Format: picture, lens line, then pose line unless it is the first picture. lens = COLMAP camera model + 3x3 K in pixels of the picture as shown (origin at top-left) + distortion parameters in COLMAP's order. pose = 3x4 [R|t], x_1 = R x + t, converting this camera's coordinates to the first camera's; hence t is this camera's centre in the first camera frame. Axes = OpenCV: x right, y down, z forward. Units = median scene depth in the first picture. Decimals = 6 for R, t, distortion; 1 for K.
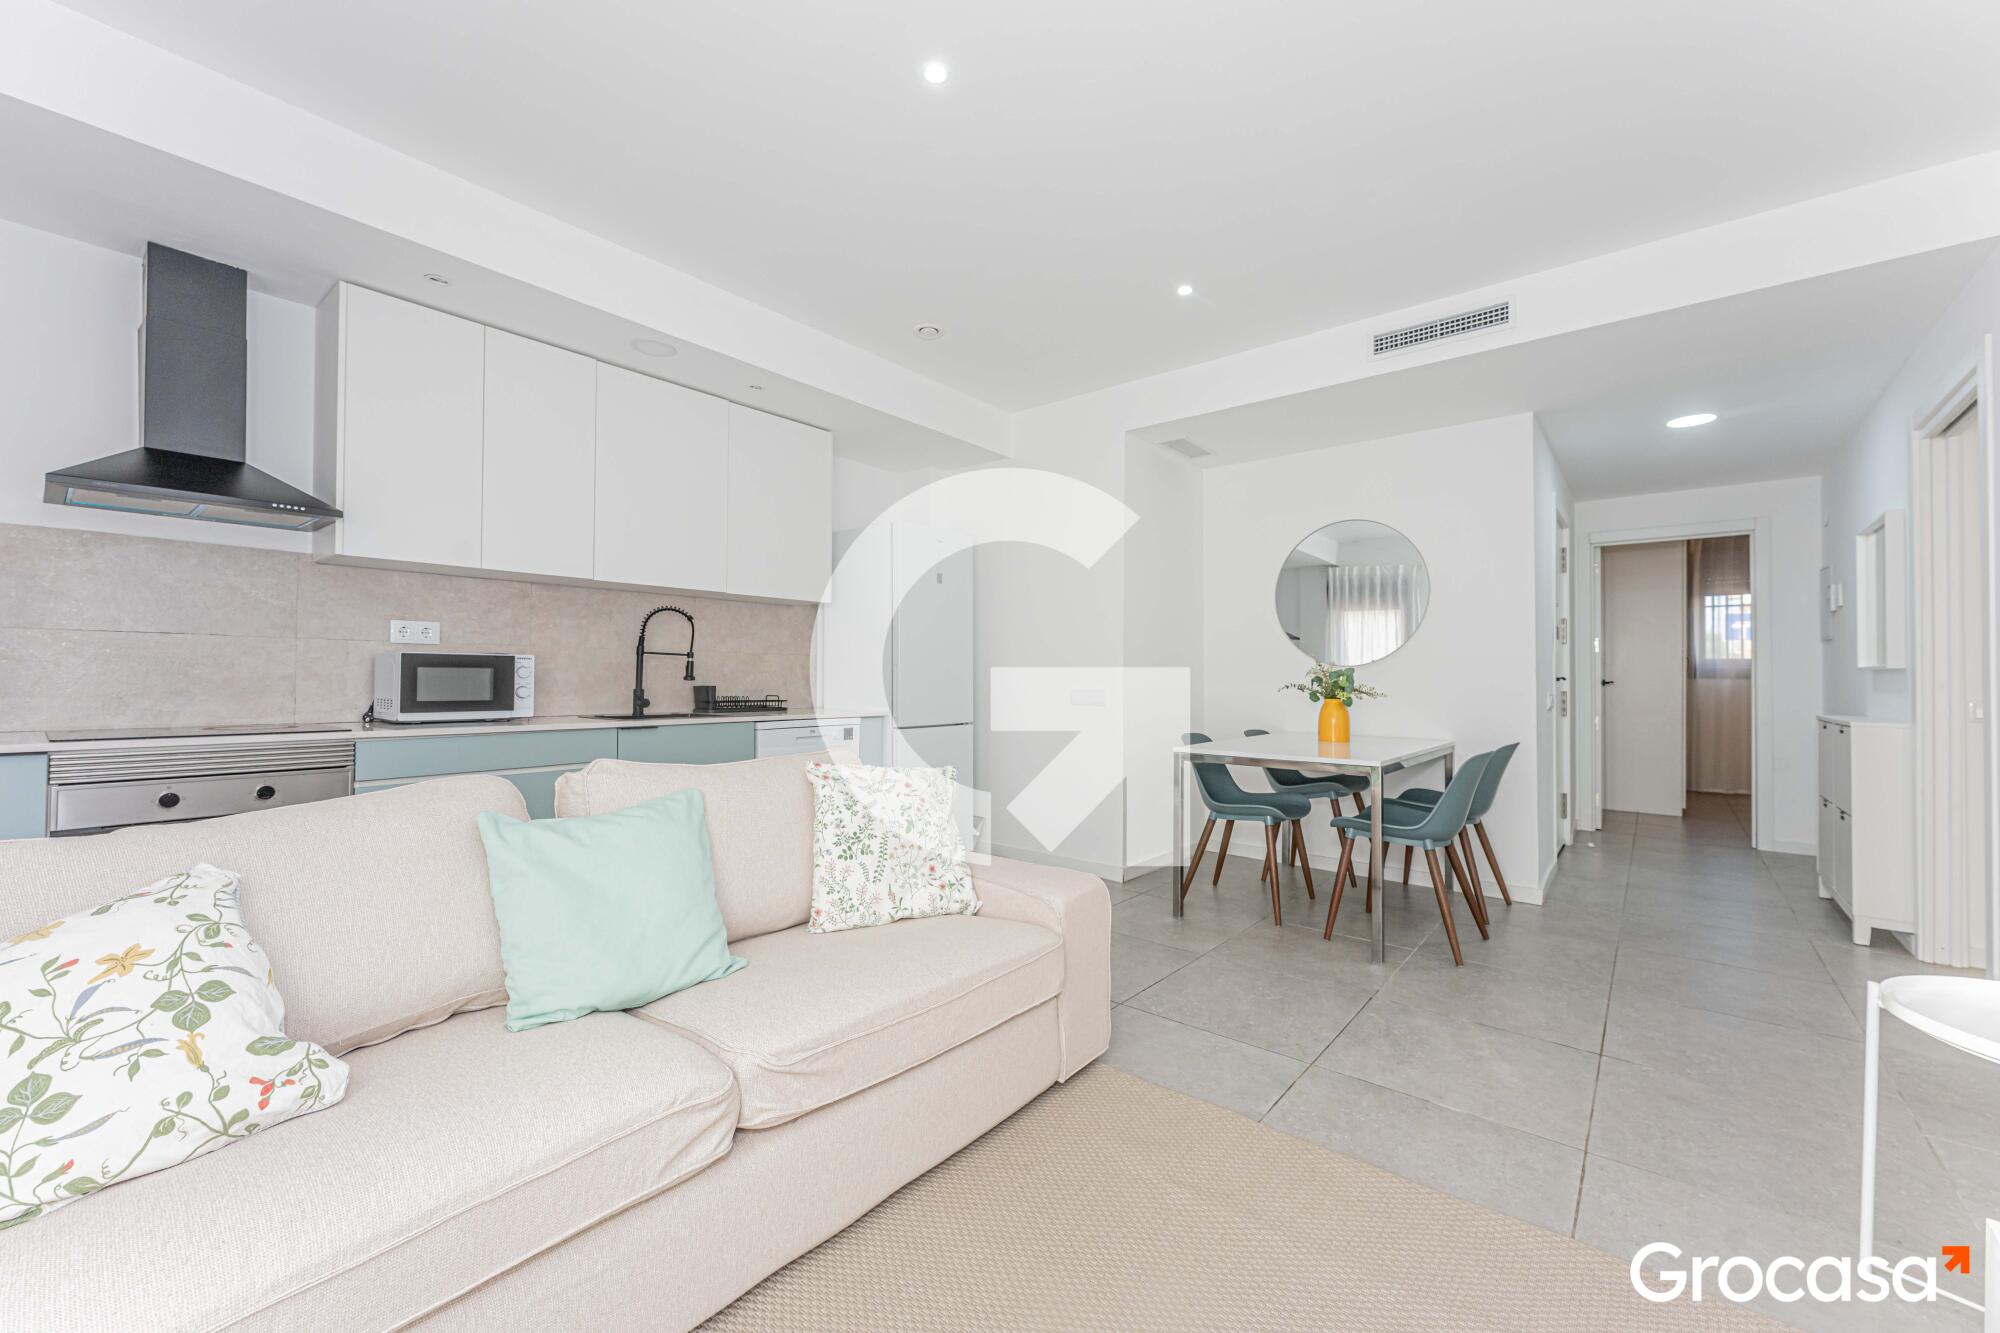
lens RADIAL K [[787.4, 0, 996.1], [0, 787.4, 665.8], [0, 0, 1]] dist [0.001270, -0.000620]
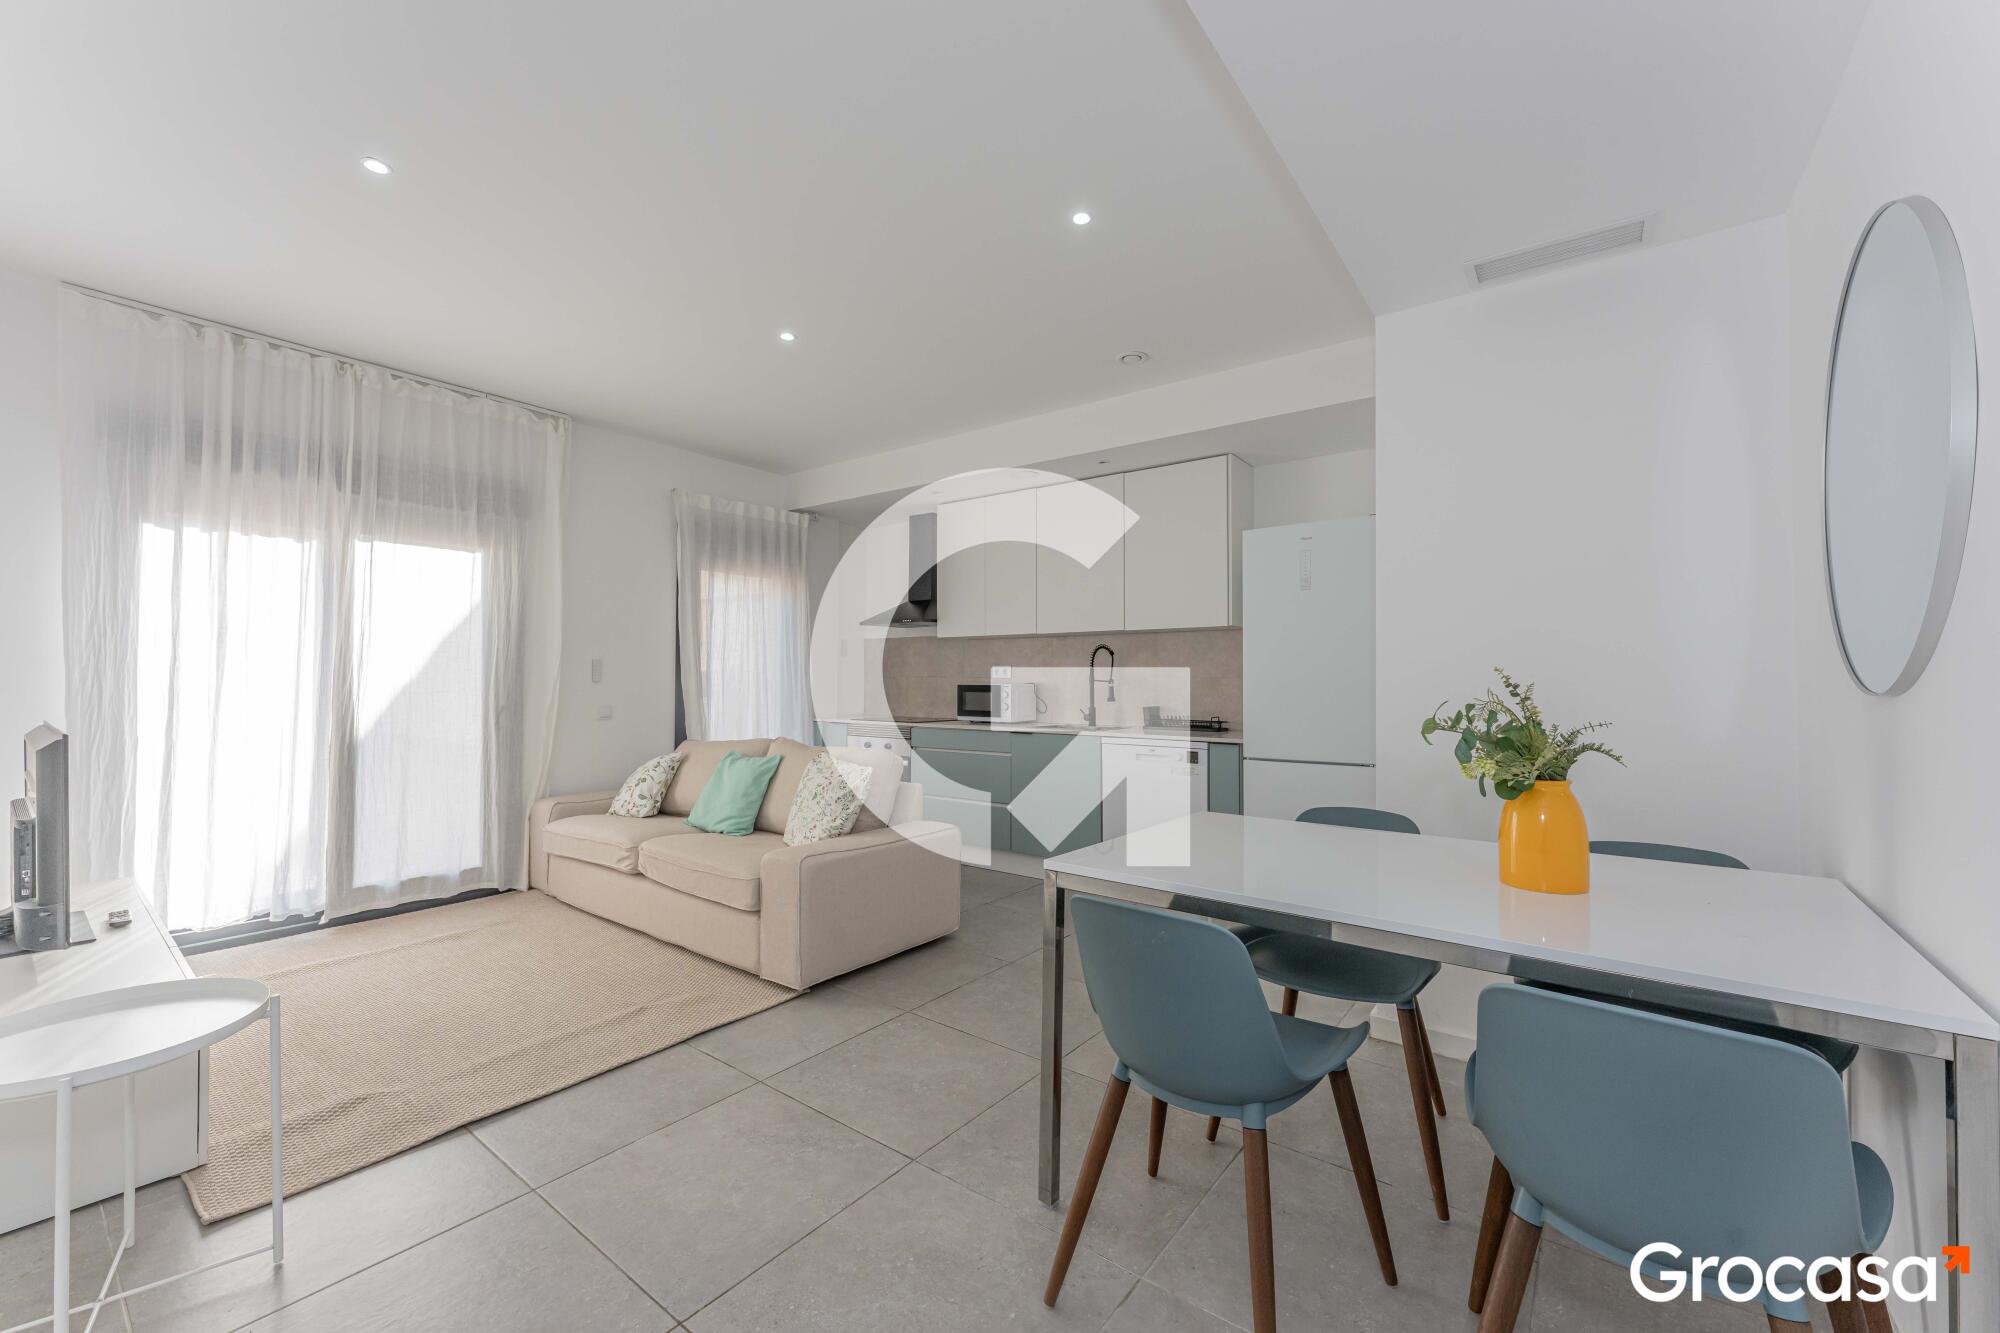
lens RADIAL K [[787.4, 0, 996.1], [0, 787.4, 665.8], [0, 0, 1]] dist [0.001270, -0.000620]
pose [[0.041628, -0.026083, -0.998793, 1.061712], [0.011763, 0.999603, -0.025614, -0.010691], [0.999064, -0.010683, 0.041918, 0.920985]]
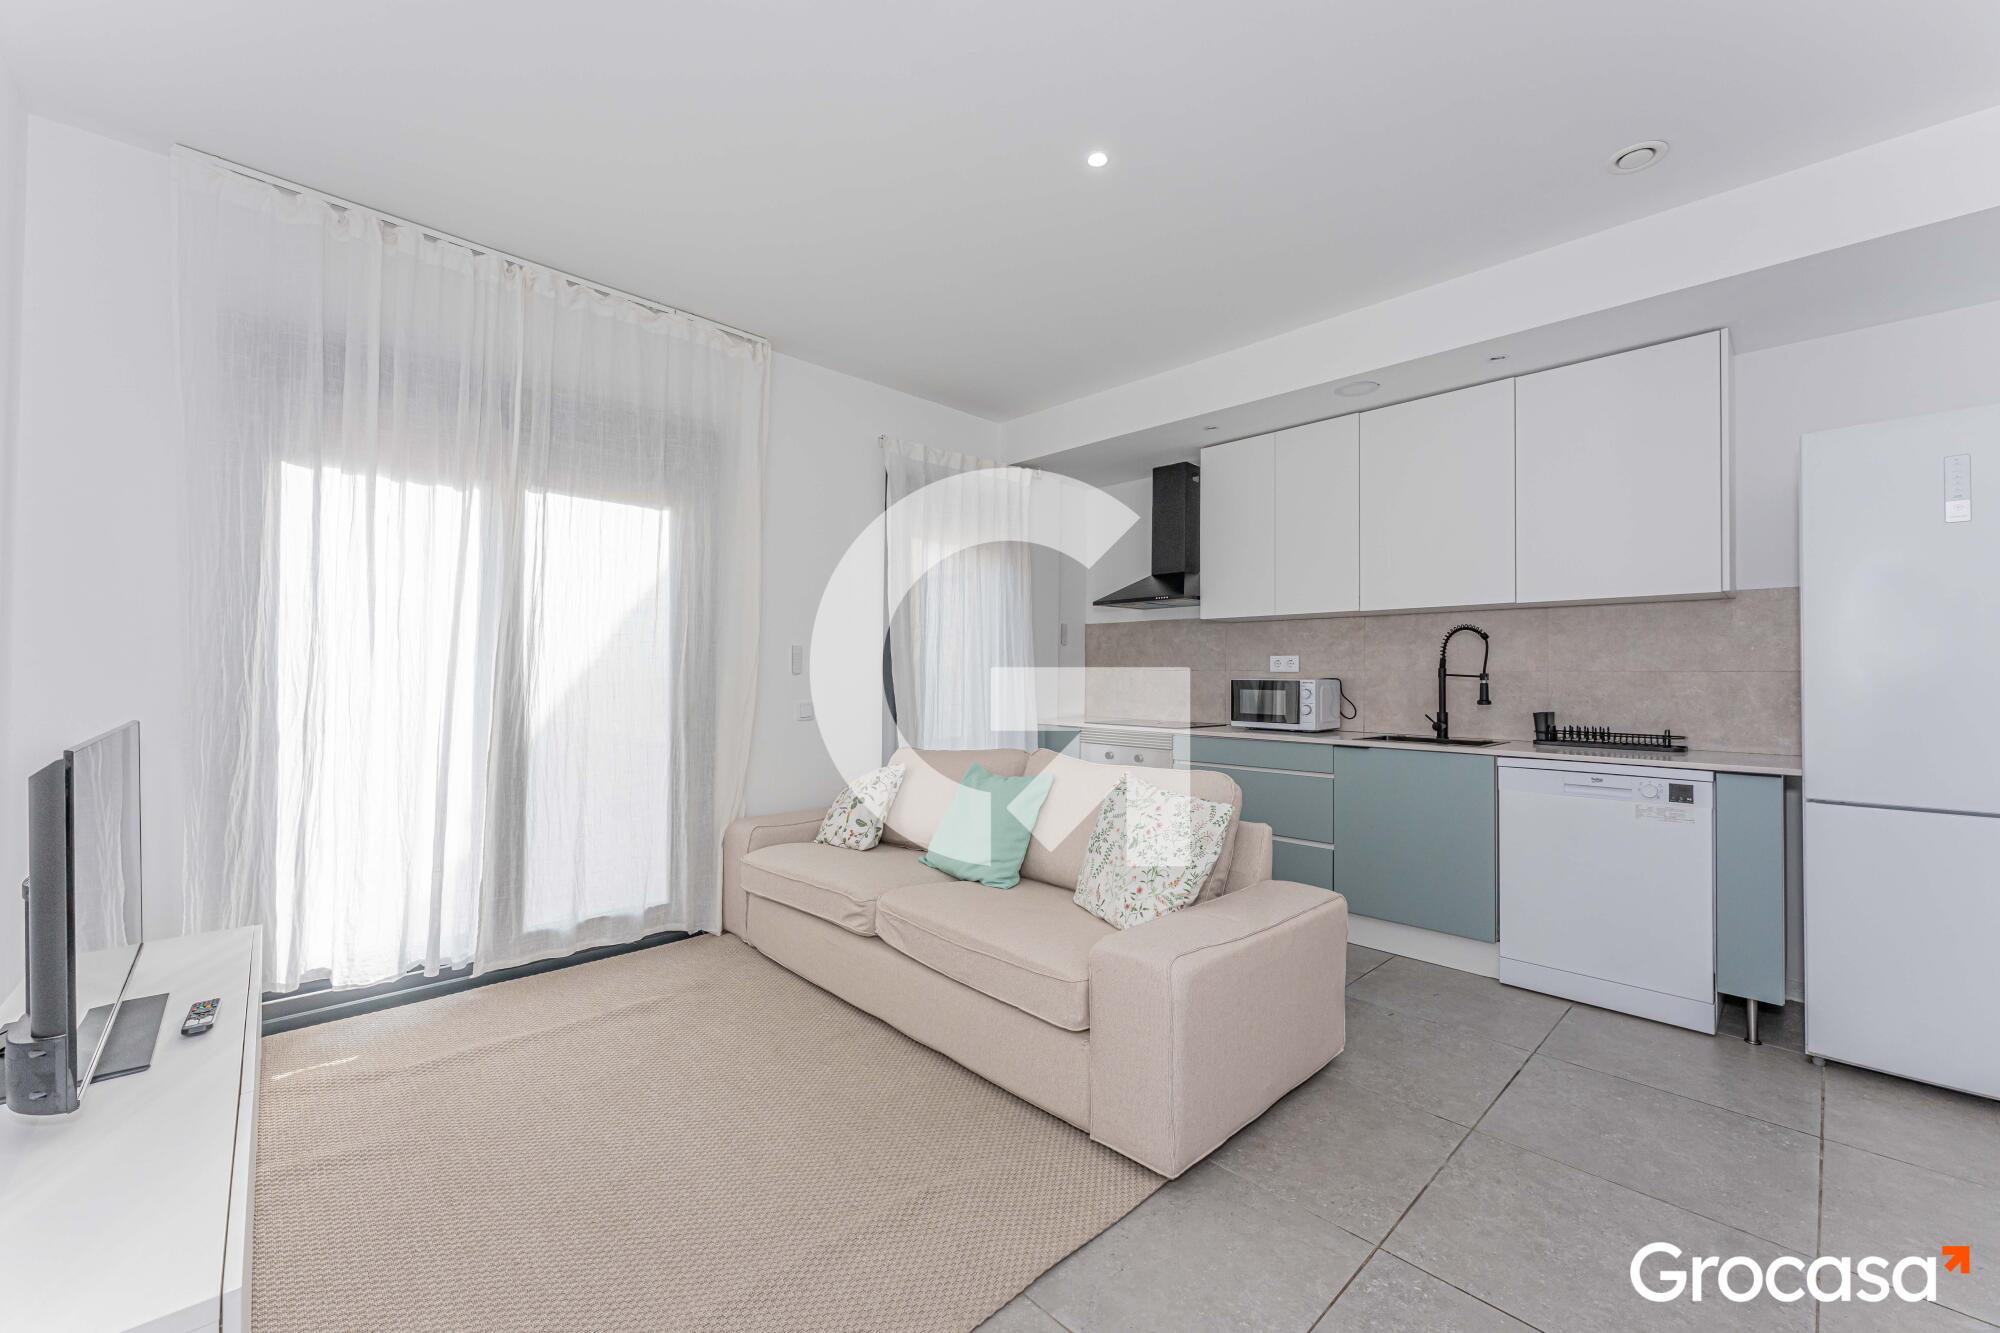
lens RADIAL K [[787.4, 0, 996.1], [0, 787.4, 665.8], [0, 0, 1]] dist [0.001270, -0.000620]
pose [[-0.114841, -0.021902, -0.993142, 0.693218], [0.005183, 0.999730, -0.022647, -0.010451], [0.993370, -0.007748, -0.114697, 0.663546]]
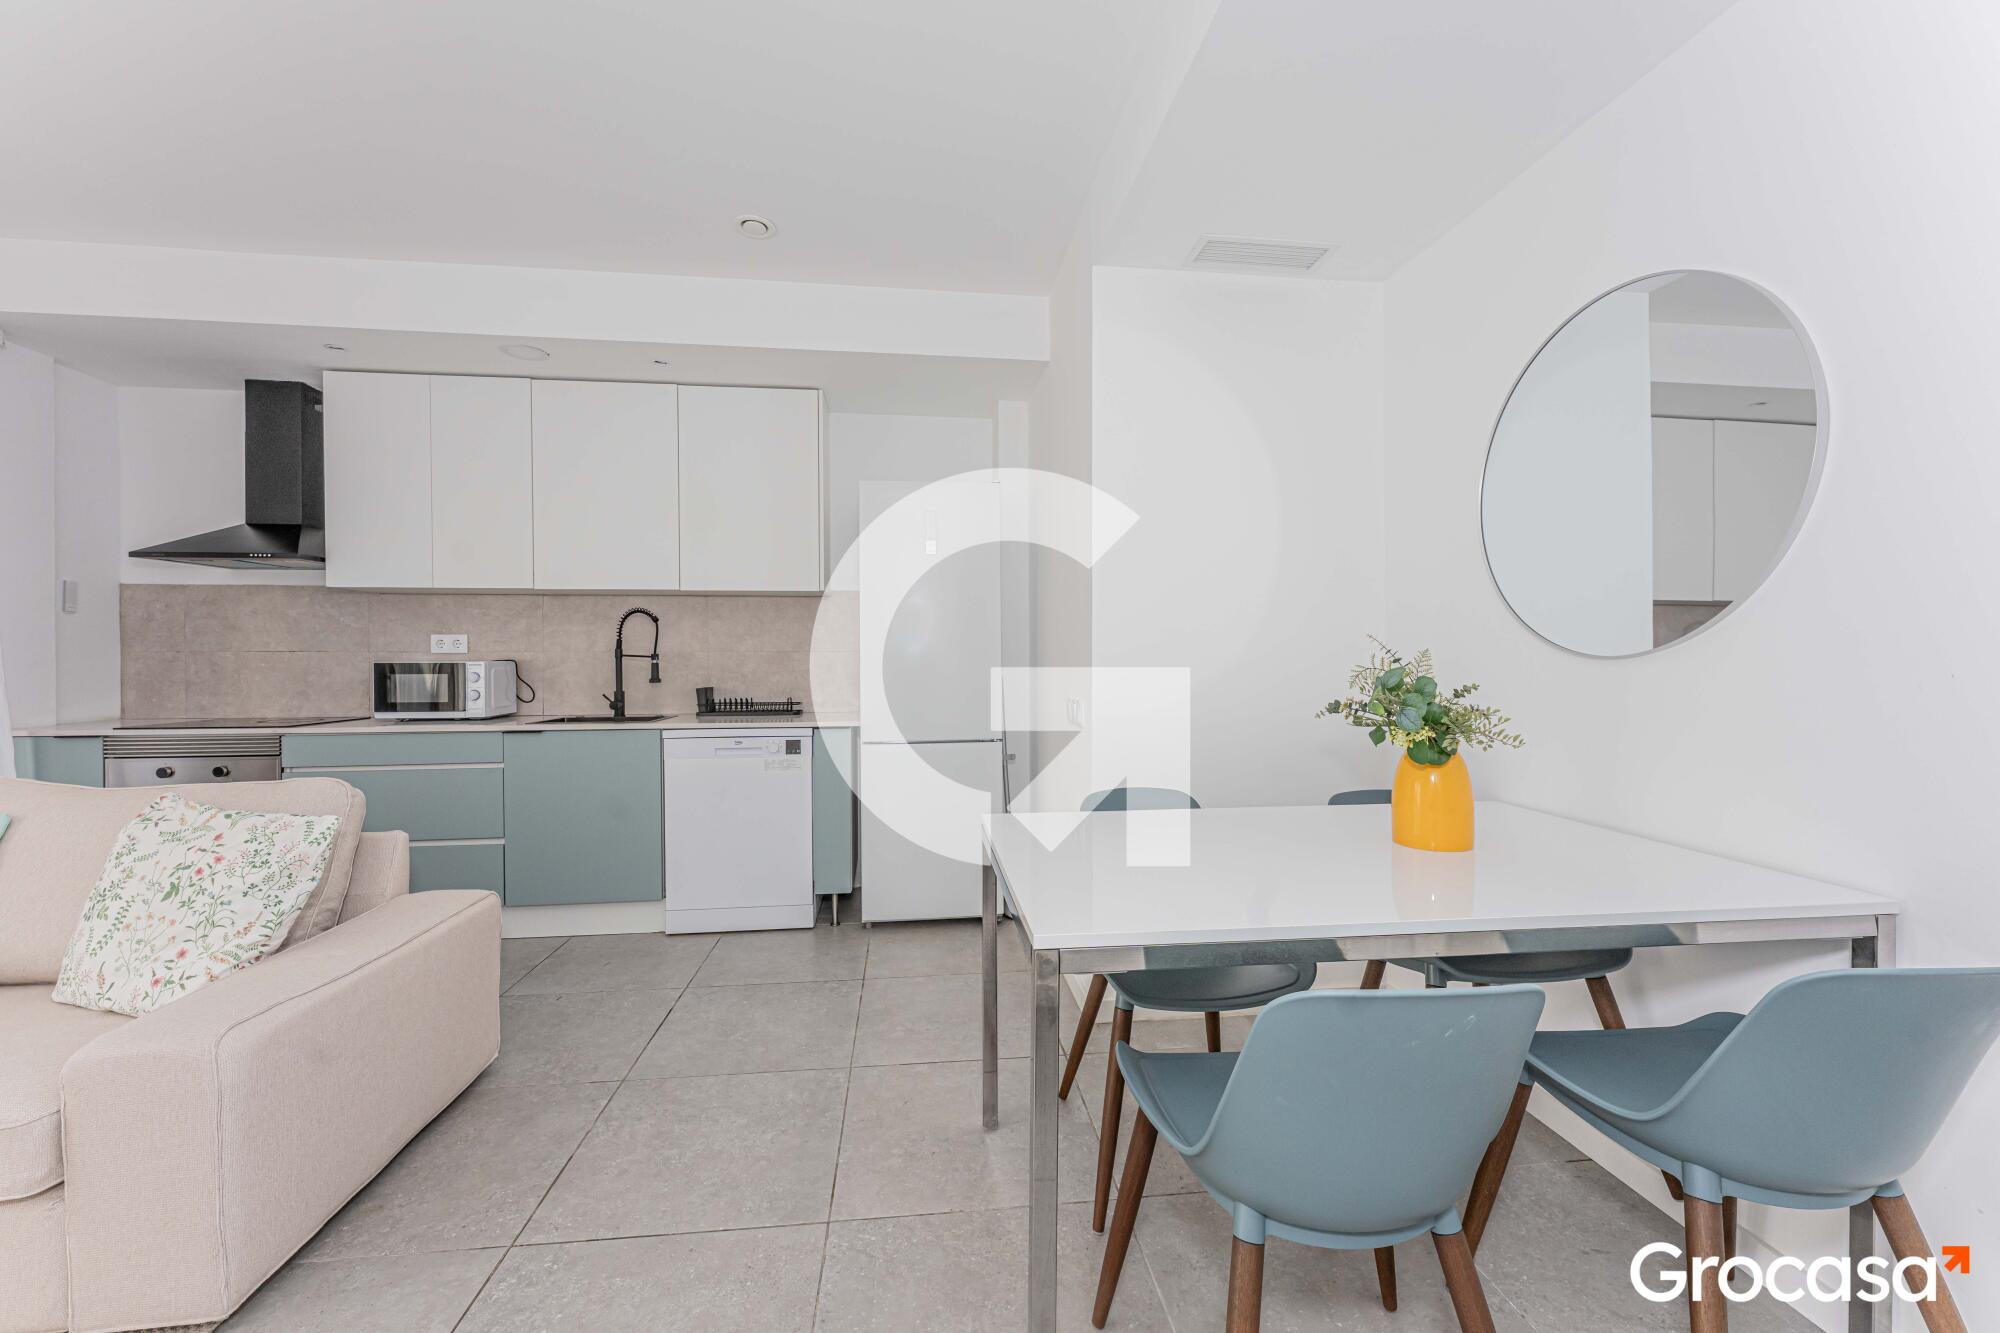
lens RADIAL K [[787.4, 0, 996.1], [0, 787.4, 665.8], [0, 0, 1]] dist [0.001270, -0.000620]
pose [[0.723708, -0.003821, -0.690095, 0.713494], [0.018034, 0.999748, 0.013378, -0.009734], [0.689870, -0.022127, 0.723595, 0.709519]]
